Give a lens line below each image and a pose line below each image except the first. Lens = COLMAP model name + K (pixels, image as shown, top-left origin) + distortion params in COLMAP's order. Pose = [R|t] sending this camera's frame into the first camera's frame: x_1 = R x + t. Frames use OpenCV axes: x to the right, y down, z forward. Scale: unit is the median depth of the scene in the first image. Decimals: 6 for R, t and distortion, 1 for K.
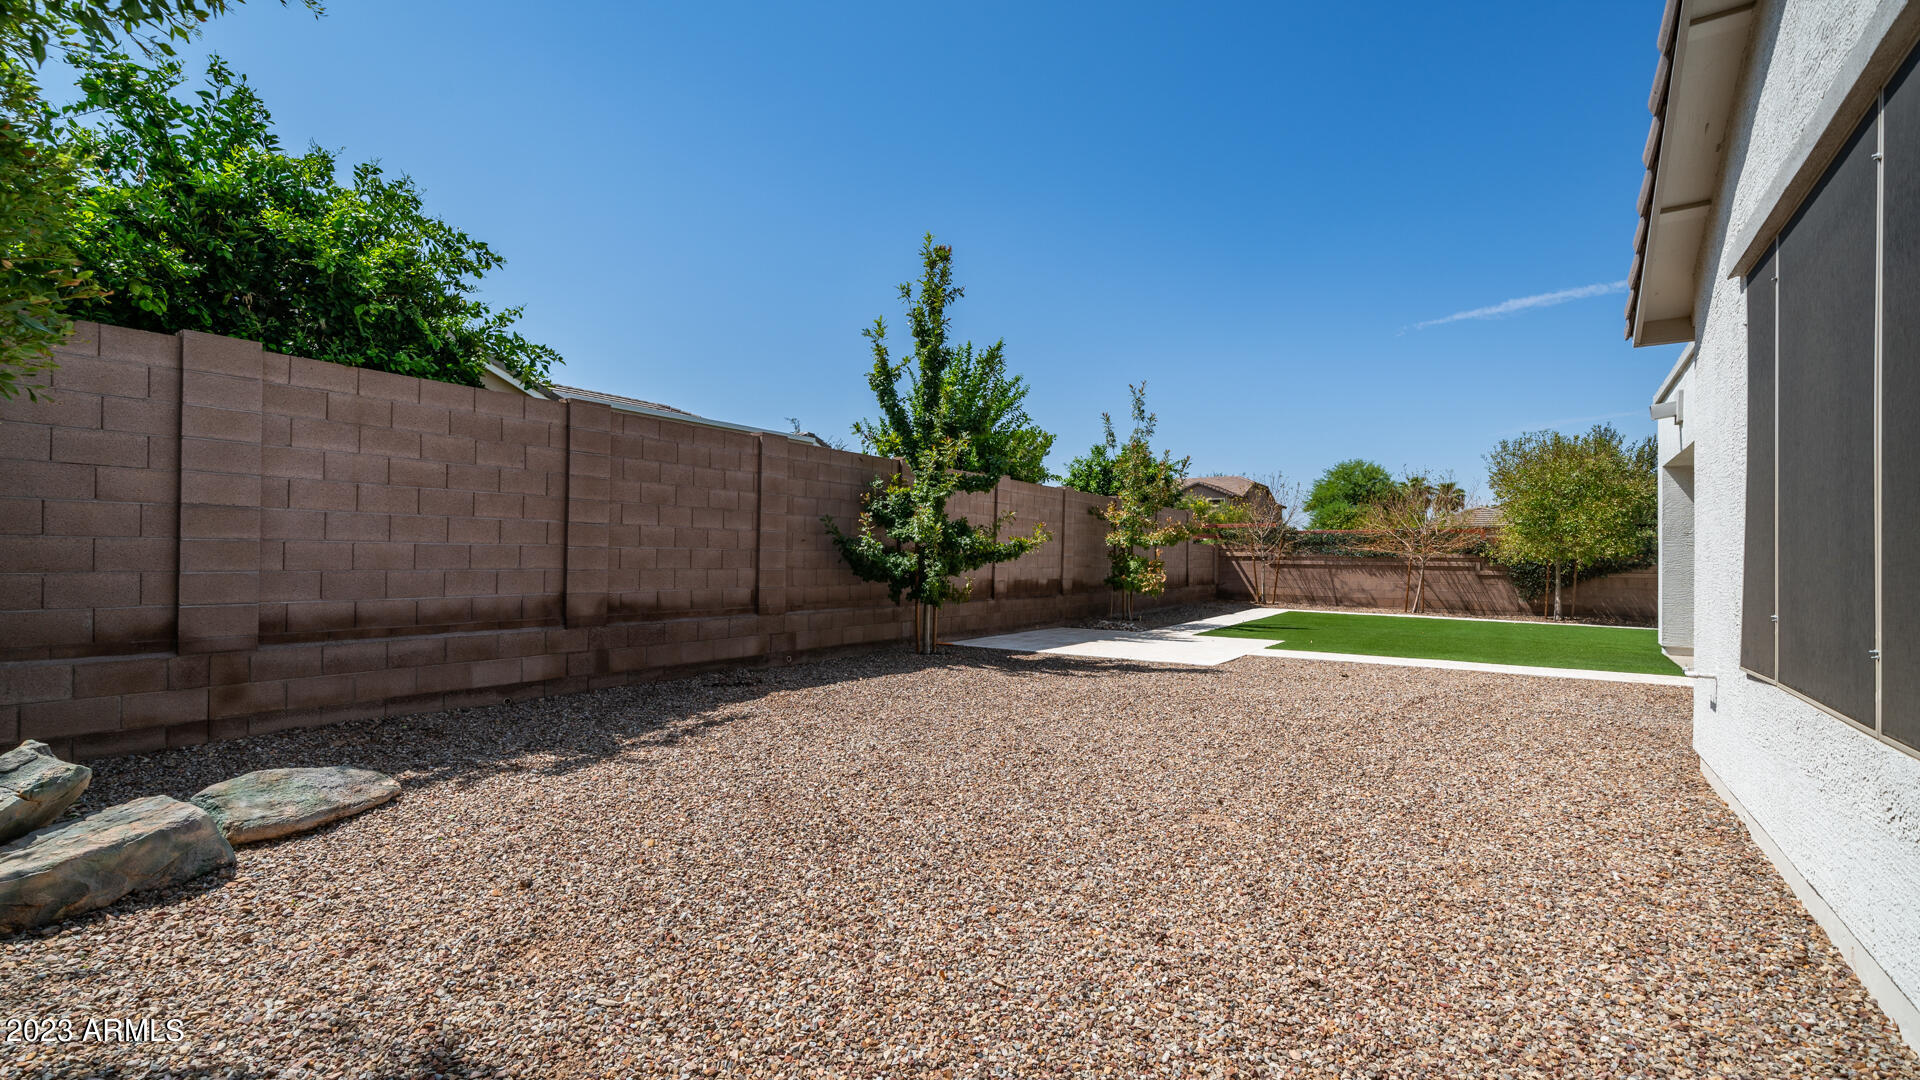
lens RADIAL K [[838.8, 0, 960.0], [0, 838.8, 540.0], [0, 0, 1]] dist [-0.000547, -0.000182]
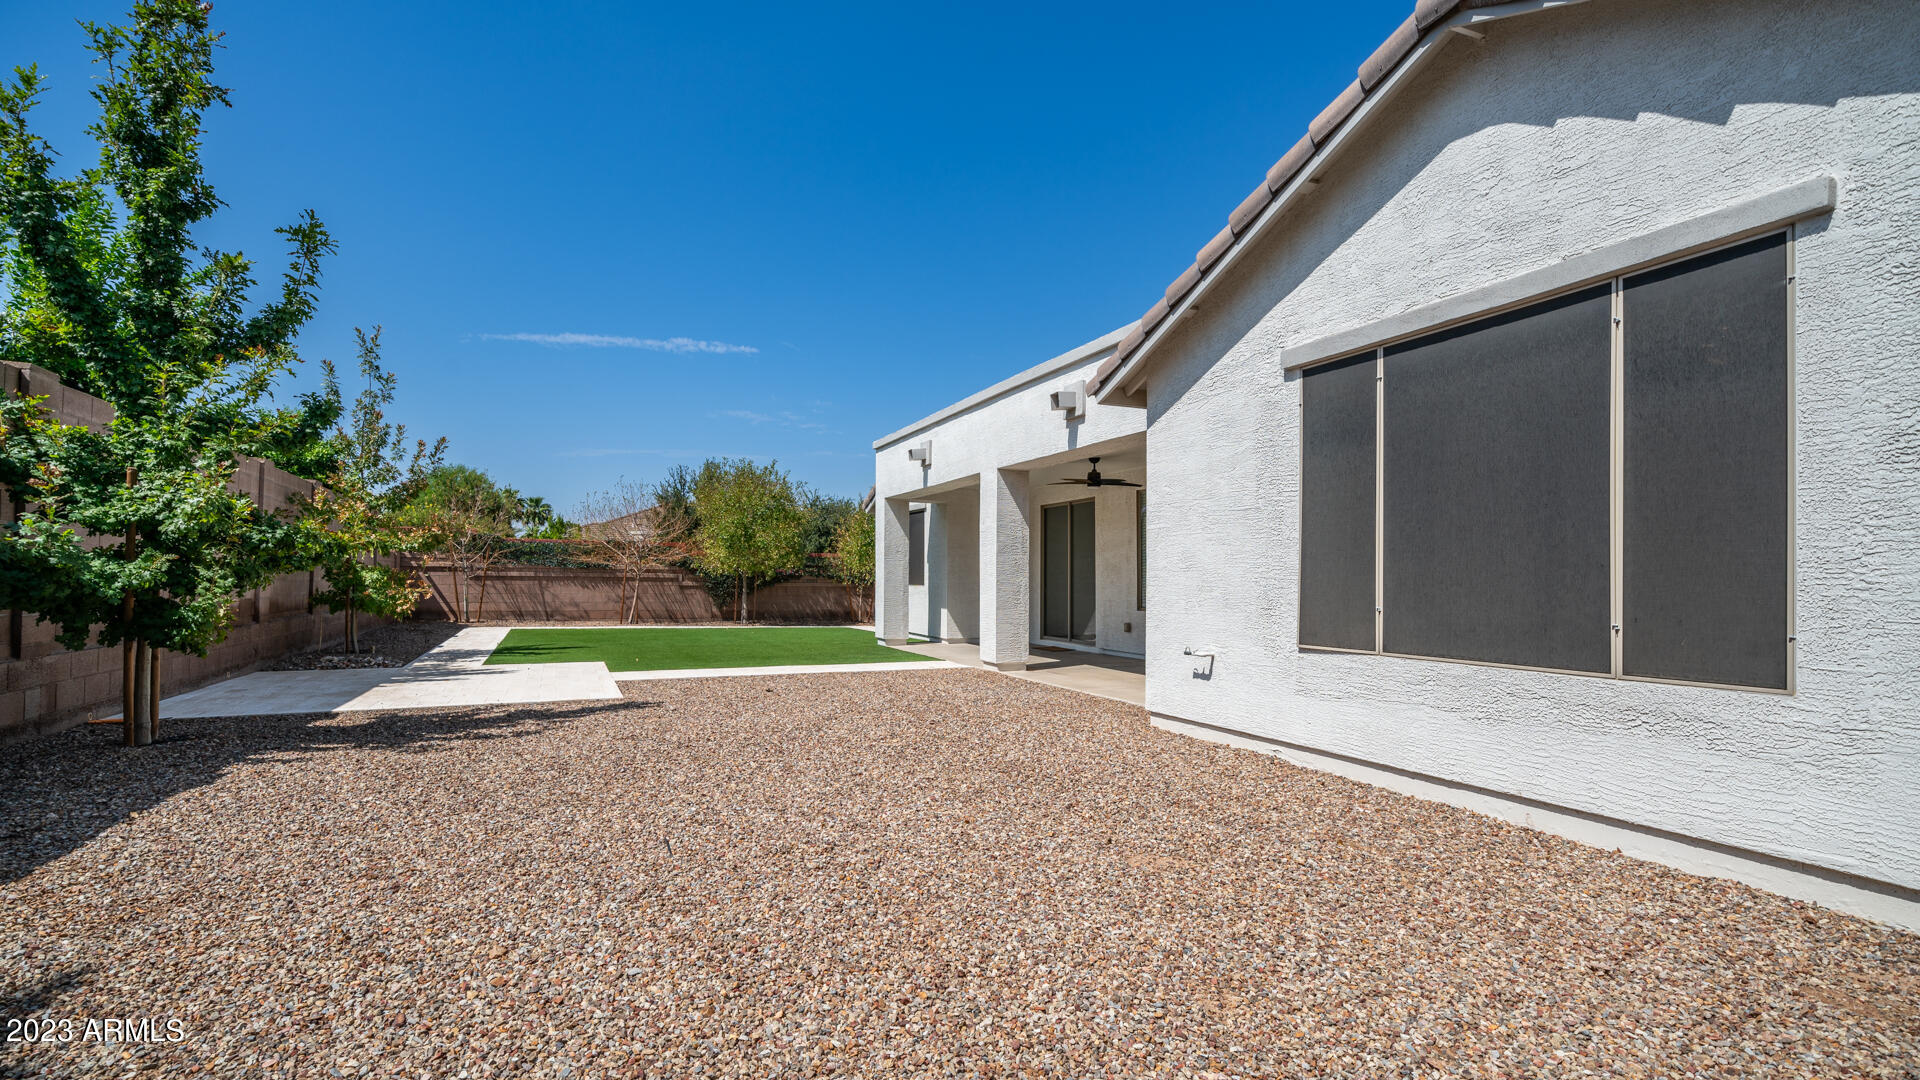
lens RADIAL K [[838.3, 0, 956.8], [0, 838.3, 564.6], [0, 0, 1]] dist [-0.001192, -0.000475]
pose [[0.529224, 0.009510, 0.848429, -0.107189], [-0.021942, 0.999756, 0.002481, 0.004555], [-0.848198, -0.019929, 0.529304, 0.137150]]
